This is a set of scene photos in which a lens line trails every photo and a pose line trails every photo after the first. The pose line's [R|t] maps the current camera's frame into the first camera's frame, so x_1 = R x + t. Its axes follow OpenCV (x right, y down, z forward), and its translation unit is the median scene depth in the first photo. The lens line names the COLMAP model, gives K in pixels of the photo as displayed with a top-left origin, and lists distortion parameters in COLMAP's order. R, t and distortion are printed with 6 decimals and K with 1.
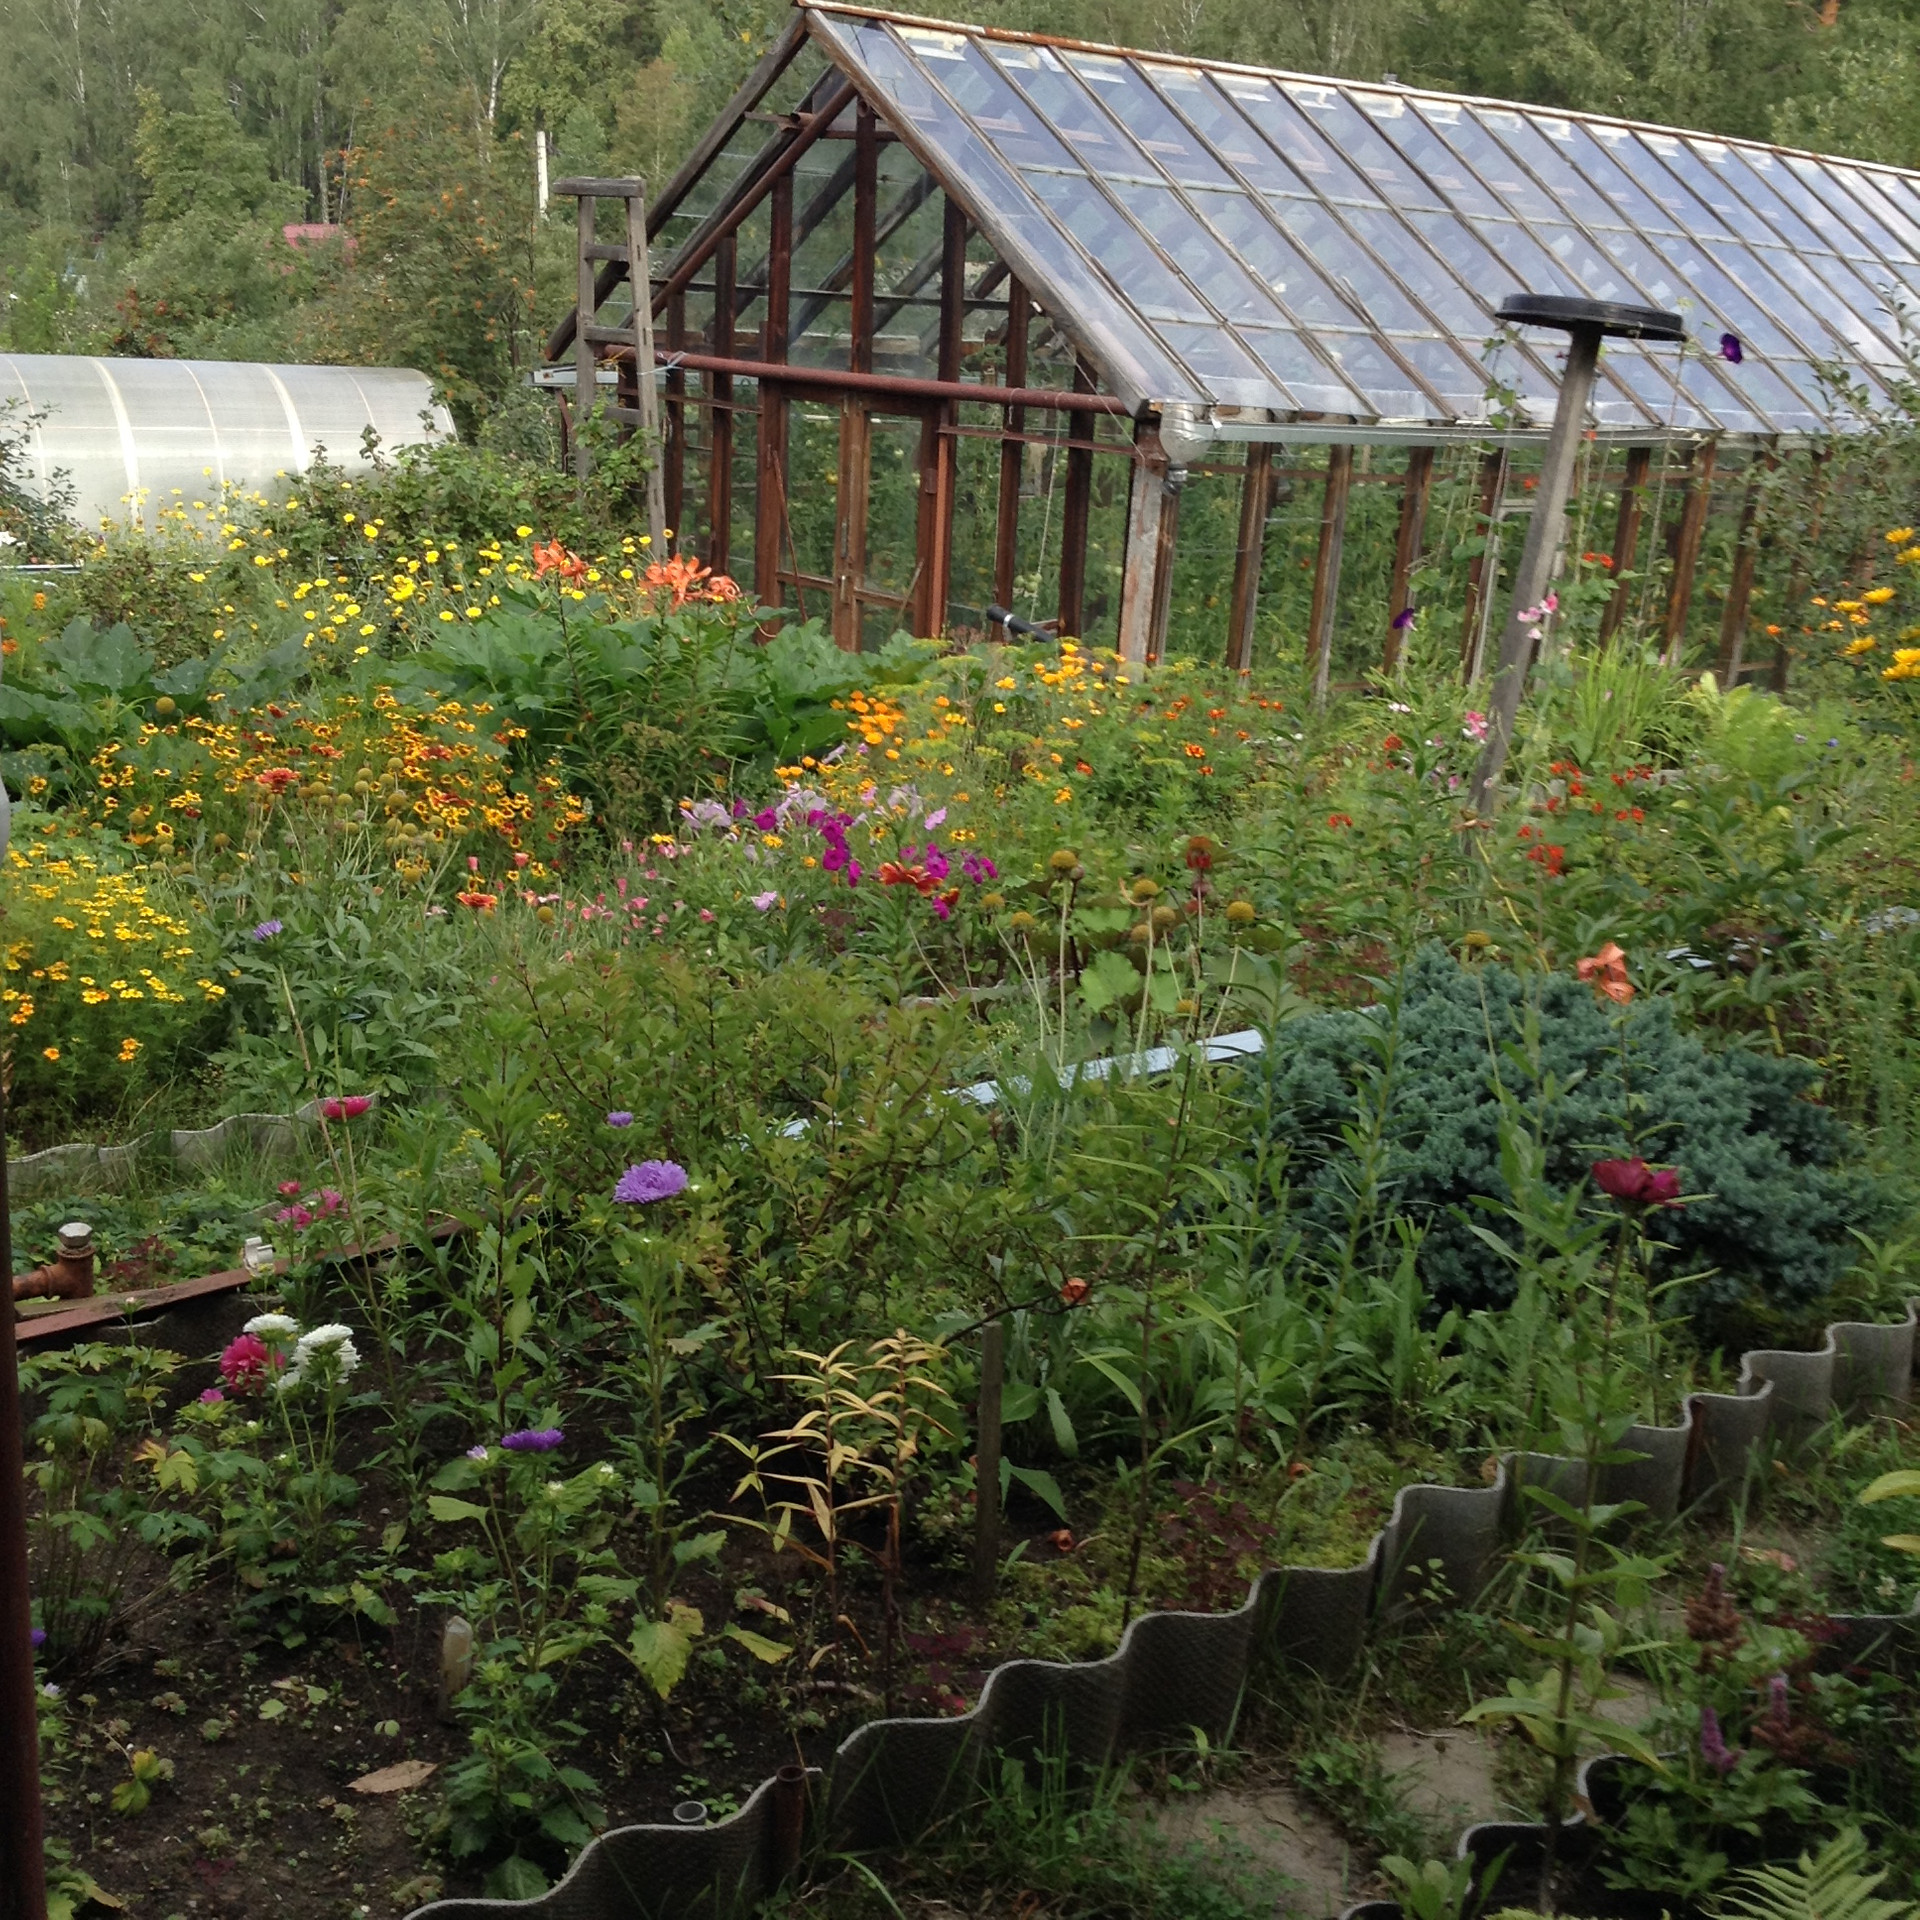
lens RADIAL K [[2379.3, 0, 981.4], [0, 2379.3, 923.1], [0, 0, 1]] dist [0.163353, -0.310661]
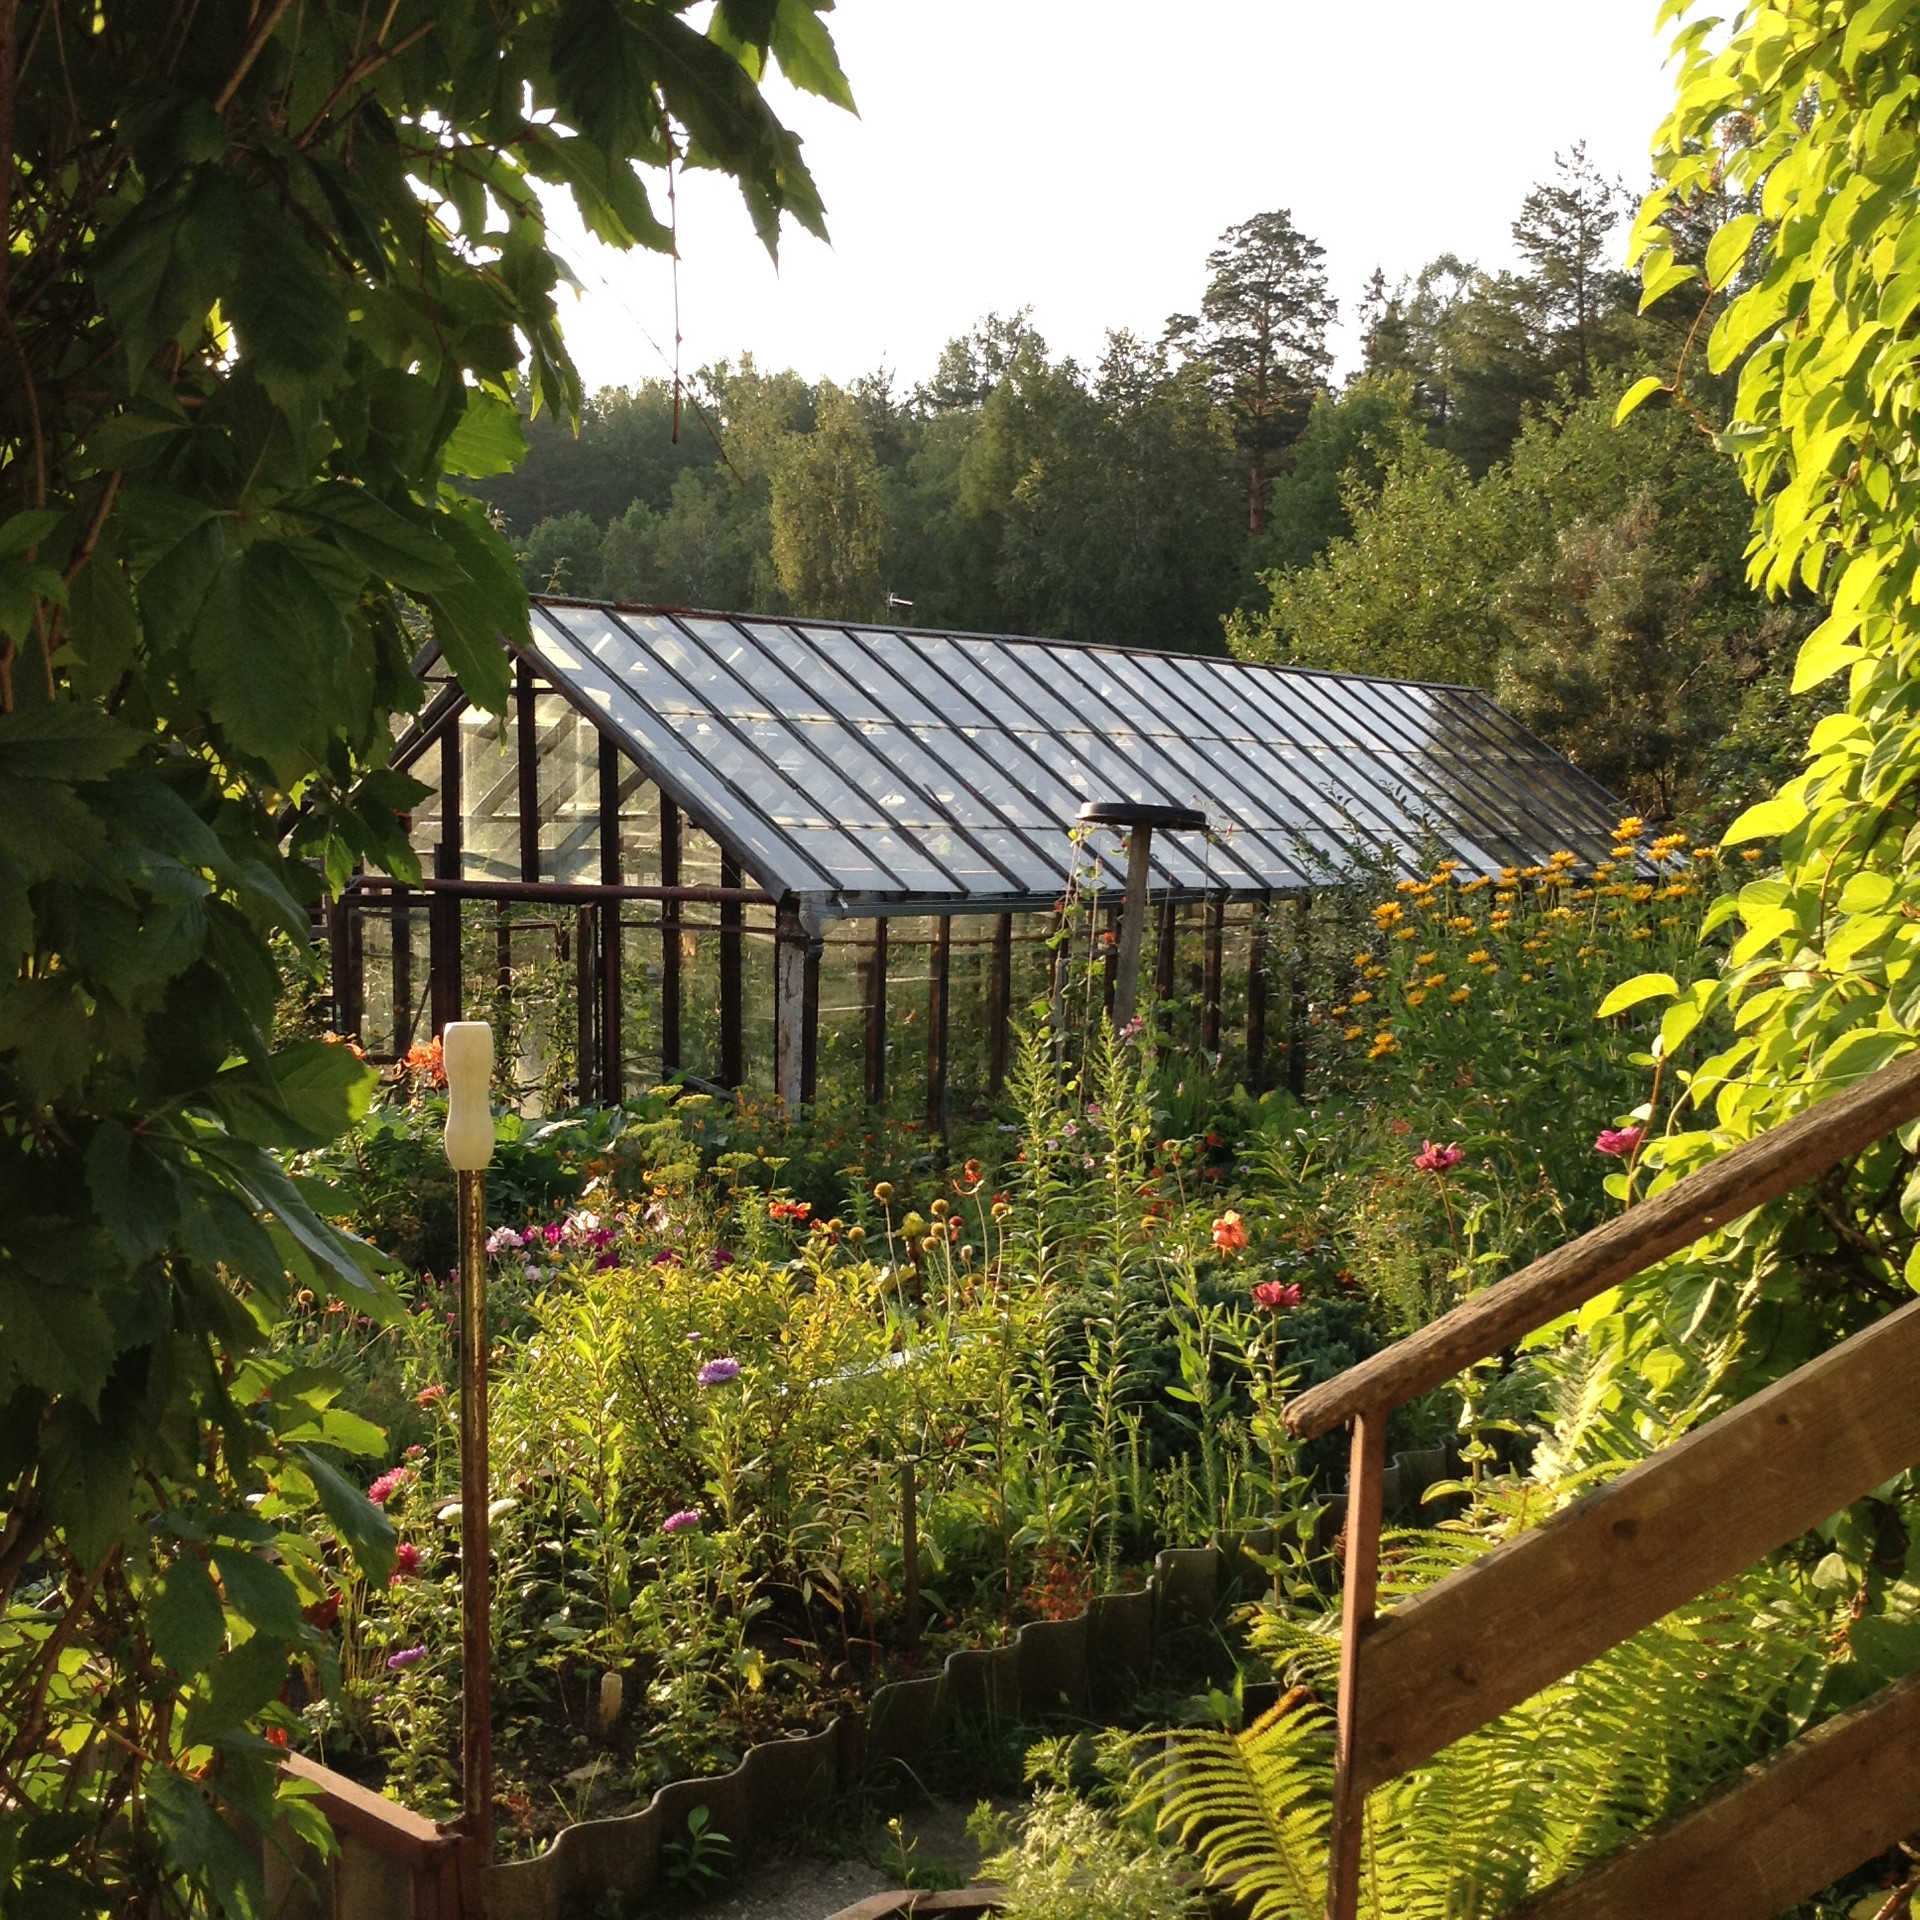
lens RADIAL K [[2379.3, 0, 981.4], [0, 2379.3, 923.1], [0, 0, 1]] dist [0.163353, -0.310661]
pose [[0.978500, -0.061006, 0.197020, -0.068739], [0.097396, 0.978710, -0.180666, 0.029944], [-0.181804, 0.195971, 0.963609, -0.180289]]
